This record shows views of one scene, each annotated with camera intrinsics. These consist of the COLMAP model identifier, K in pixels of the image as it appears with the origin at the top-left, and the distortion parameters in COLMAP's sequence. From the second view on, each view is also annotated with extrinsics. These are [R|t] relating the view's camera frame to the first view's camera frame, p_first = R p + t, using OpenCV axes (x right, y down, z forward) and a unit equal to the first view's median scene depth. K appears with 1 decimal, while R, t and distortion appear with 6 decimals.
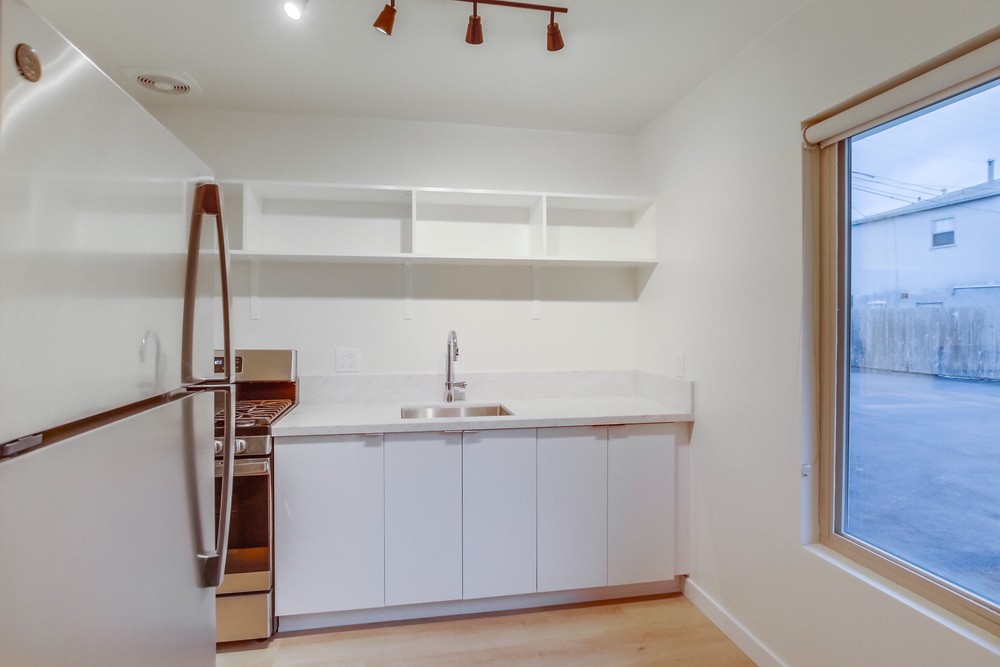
lens RADIAL K [[523.8, 0, 497.5], [0, 523.8, 327.4], [0, 0, 1]] dist [0.006082, 0.000683]
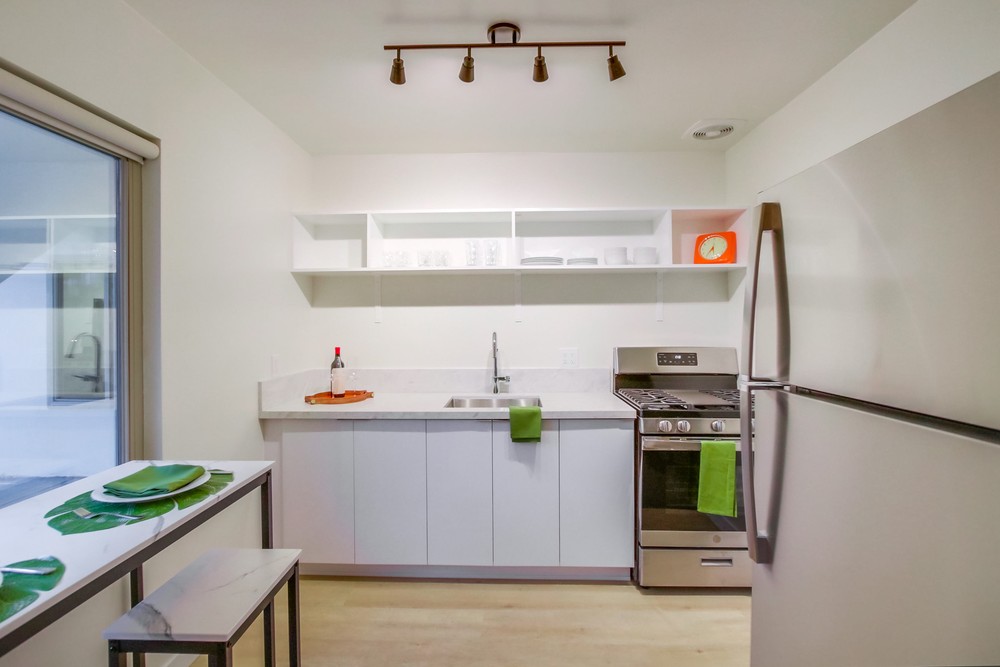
lens RADIAL K [[455.5, 0, 502.4], [0, 455.5, 329.2], [0, 0, 1]] dist [-0.016869, 0.001640]
pose [[0.983182, -0.005097, -0.182555, 0.138391], [0.005378, 0.999985, 0.001041, -0.000953], [0.182547, -0.002005, 0.983195, 0.025019]]
